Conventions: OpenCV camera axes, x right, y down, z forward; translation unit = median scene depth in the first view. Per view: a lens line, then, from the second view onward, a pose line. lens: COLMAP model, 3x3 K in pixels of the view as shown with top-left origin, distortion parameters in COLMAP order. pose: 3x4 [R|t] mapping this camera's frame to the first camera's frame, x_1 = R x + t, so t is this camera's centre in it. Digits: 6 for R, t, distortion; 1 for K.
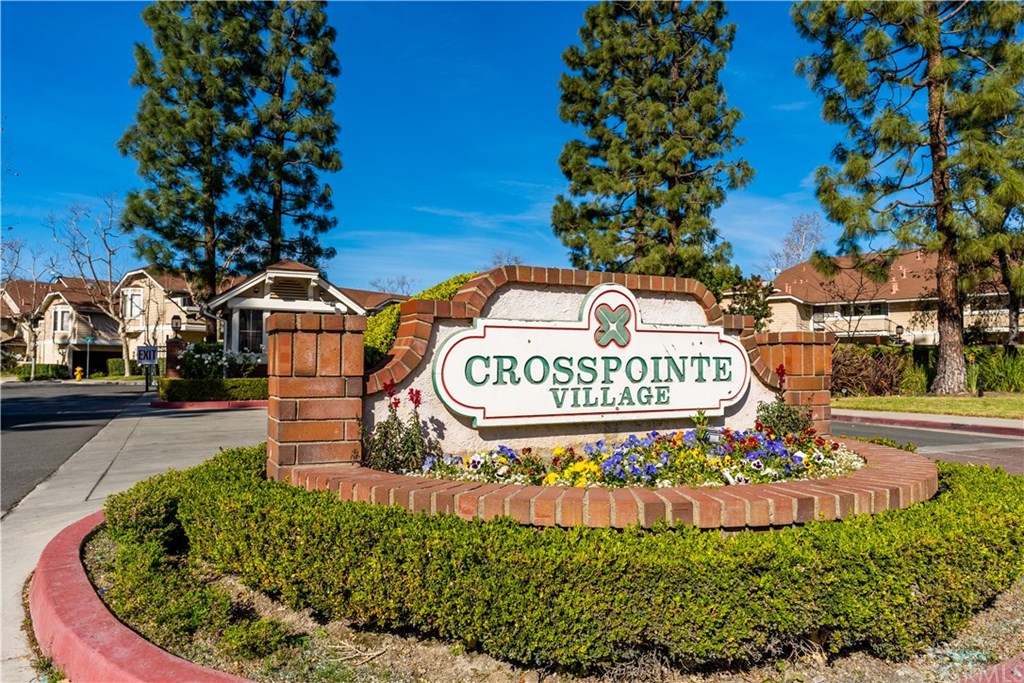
lens RADIAL K [[679.0, 0, 512.0], [0, 679.0, 341.5], [0, 0, 1]] dist [0.000686, 0.002039]
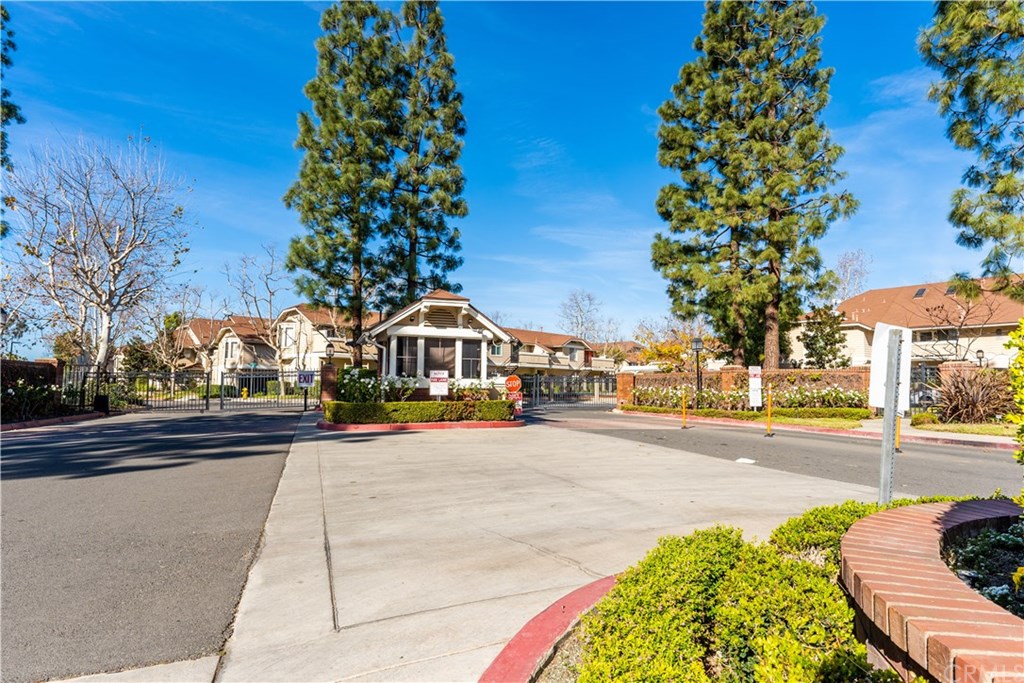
lens RADIAL K [[556.4, 0, 512.0], [0, 556.4, 341.5], [0, 0, 1]] dist [-0.000197, -0.000246]
pose [[0.993613, -0.007285, -0.112608, -0.078522], [0.002341, 0.999030, -0.043979, -0.000510], [0.112819, 0.043434, 0.992666, 0.097660]]
